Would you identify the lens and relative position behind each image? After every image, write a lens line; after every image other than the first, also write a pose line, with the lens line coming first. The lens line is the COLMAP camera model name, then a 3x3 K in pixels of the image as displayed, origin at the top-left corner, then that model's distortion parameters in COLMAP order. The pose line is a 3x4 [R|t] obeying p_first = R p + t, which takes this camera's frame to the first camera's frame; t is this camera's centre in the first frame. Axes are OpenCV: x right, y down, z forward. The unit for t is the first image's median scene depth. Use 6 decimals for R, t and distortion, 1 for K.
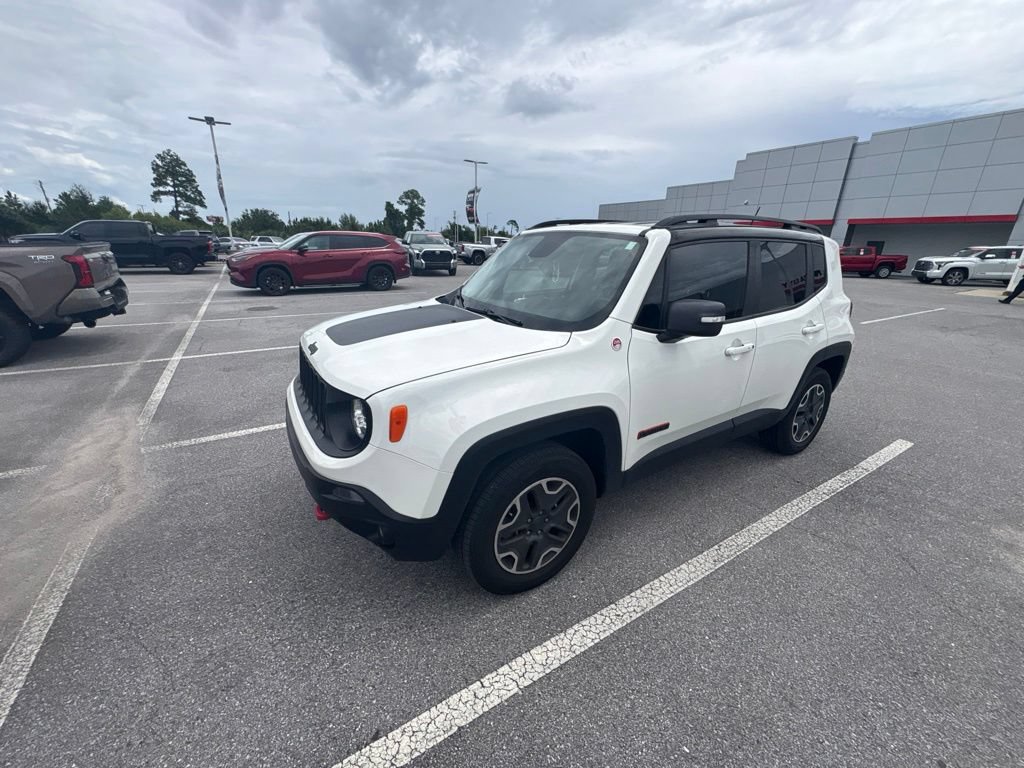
lens RADIAL K [[407.2, 0, 509.7], [0, 407.2, 383.9], [0, 0, 1]] dist [0.000417, -0.000369]
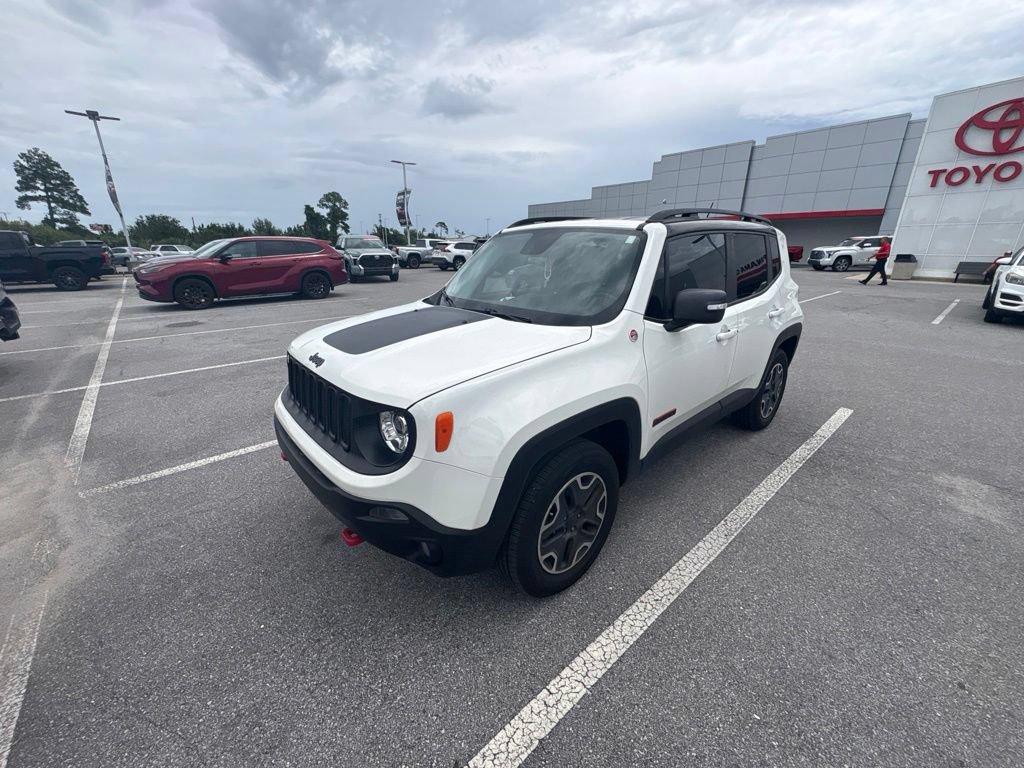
lens RADIAL K [[407.2, 0, 510.4], [0, 407.2, 384.6], [0, 0, 1]] dist [0.000417, -0.000369]
pose [[0.986475, -0.076807, 0.144800, -0.107234], [0.076986, 0.997023, 0.004373, -0.001939], [-0.144704, 0.006833, 0.989451, 0.020157]]
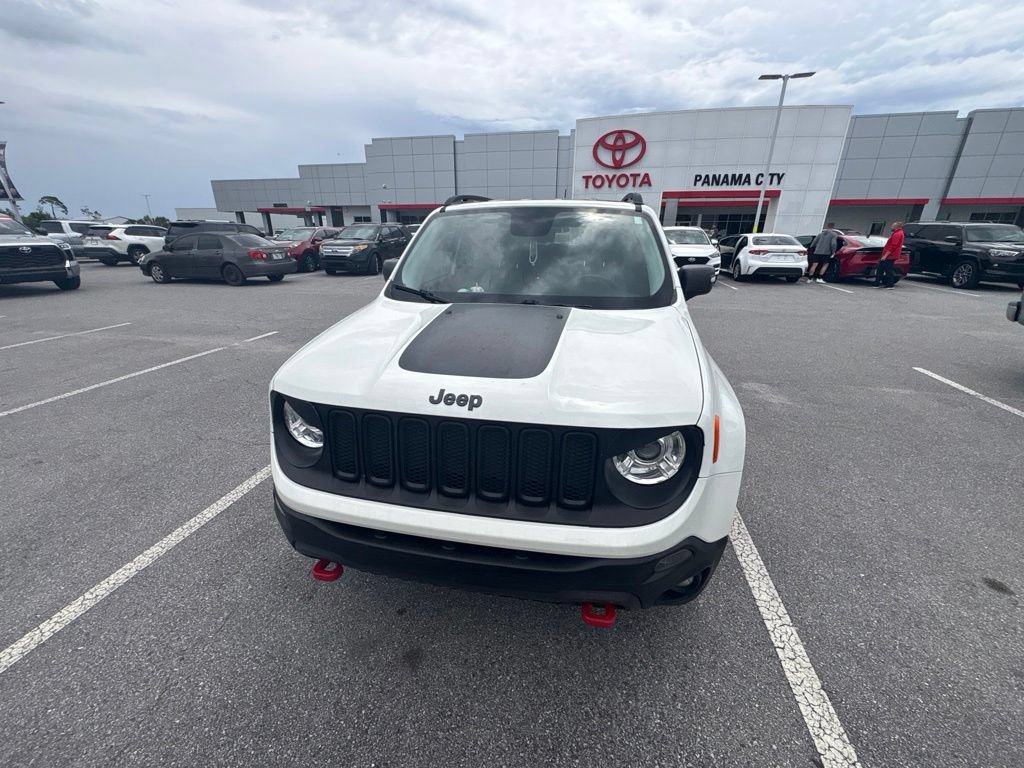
lens RADIAL K [[407.2, 0, 512.0], [0, 407.2, 386.1], [0, 0, 1]] dist [0.000417, -0.000369]
pose [[0.688395, -0.279895, 0.669157, -0.458964], [0.252199, 0.957349, 0.140990, -0.095251], [-0.680079, 0.071703, 0.729624, 0.291219]]
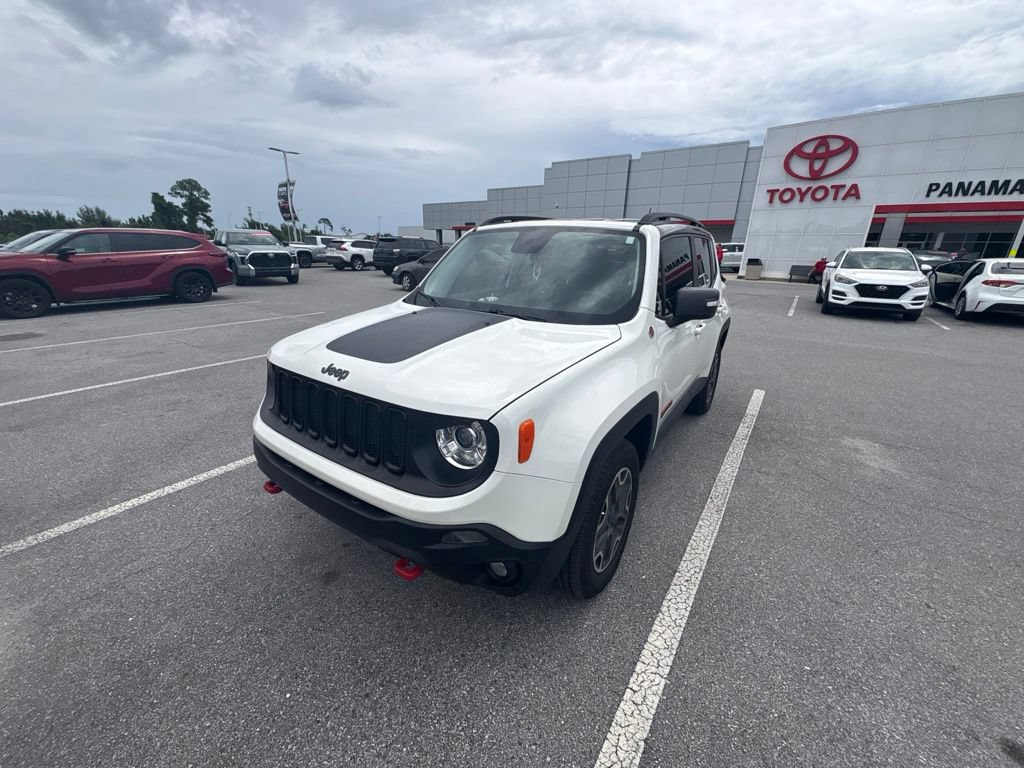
lens RADIAL K [[407.2, 0, 510.8], [0, 407.2, 385.7], [0, 0, 1]] dist [0.000417, -0.000369]
pose [[0.917403, -0.137180, 0.373569, -0.262988], [0.135505, 0.990295, 0.030881, -0.022317], [-0.374180, 0.022290, 0.927088, 0.084410]]
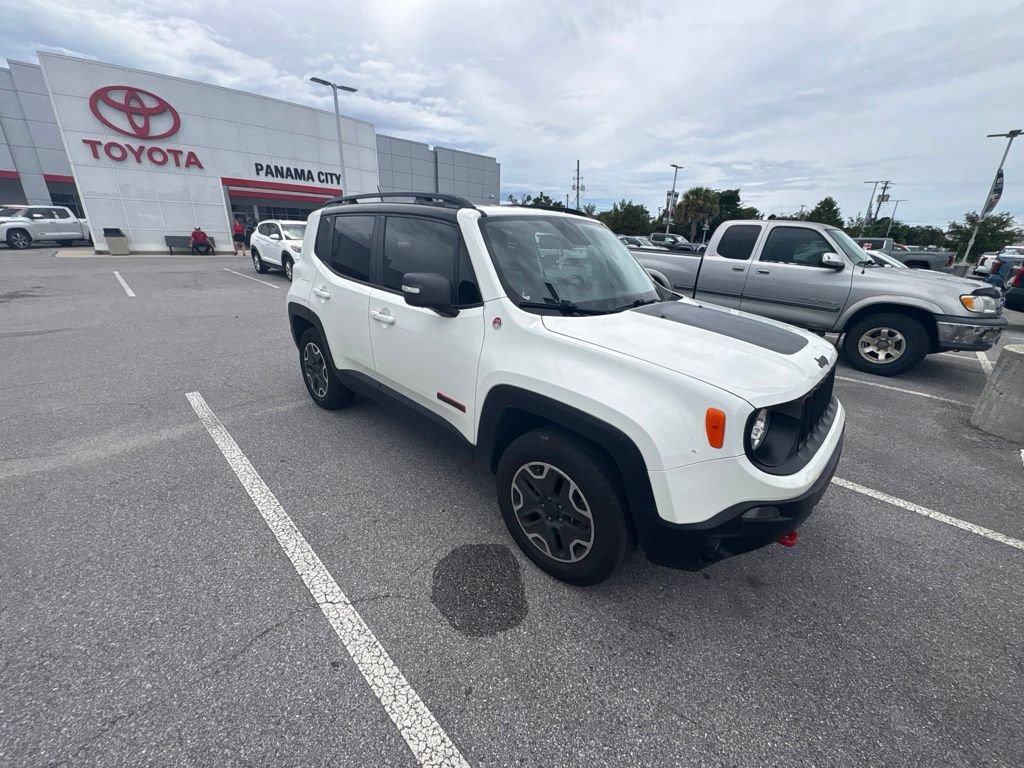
lens RADIAL K [[407.2, 0, 512.5], [0, 407.2, 384.4], [0, 0, 1]] dist [0.000417, -0.000369]
pose [[-0.235395, -0.369033, 0.899113, -0.649190], [0.279689, 0.860253, 0.426308, -0.350410], [-0.930786, 0.351822, -0.099286, 0.986994]]
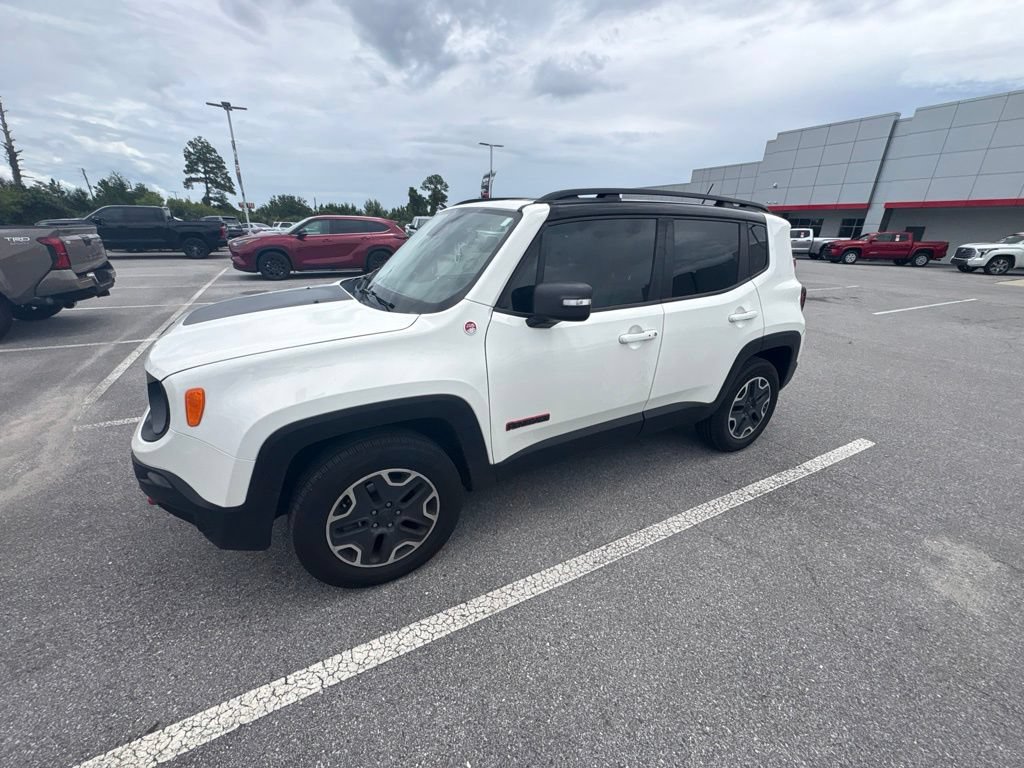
lens RADIAL K [[407.2, 0, 510.2], [0, 407.2, 384.2], [0, 0, 1]] dist [0.000417, -0.000369]
pose [[0.998344, 0.020611, -0.053701, 0.218855], [-0.018961, 0.999337, 0.031067, -0.000711], [0.054306, -0.029998, 0.998074, 0.040050]]
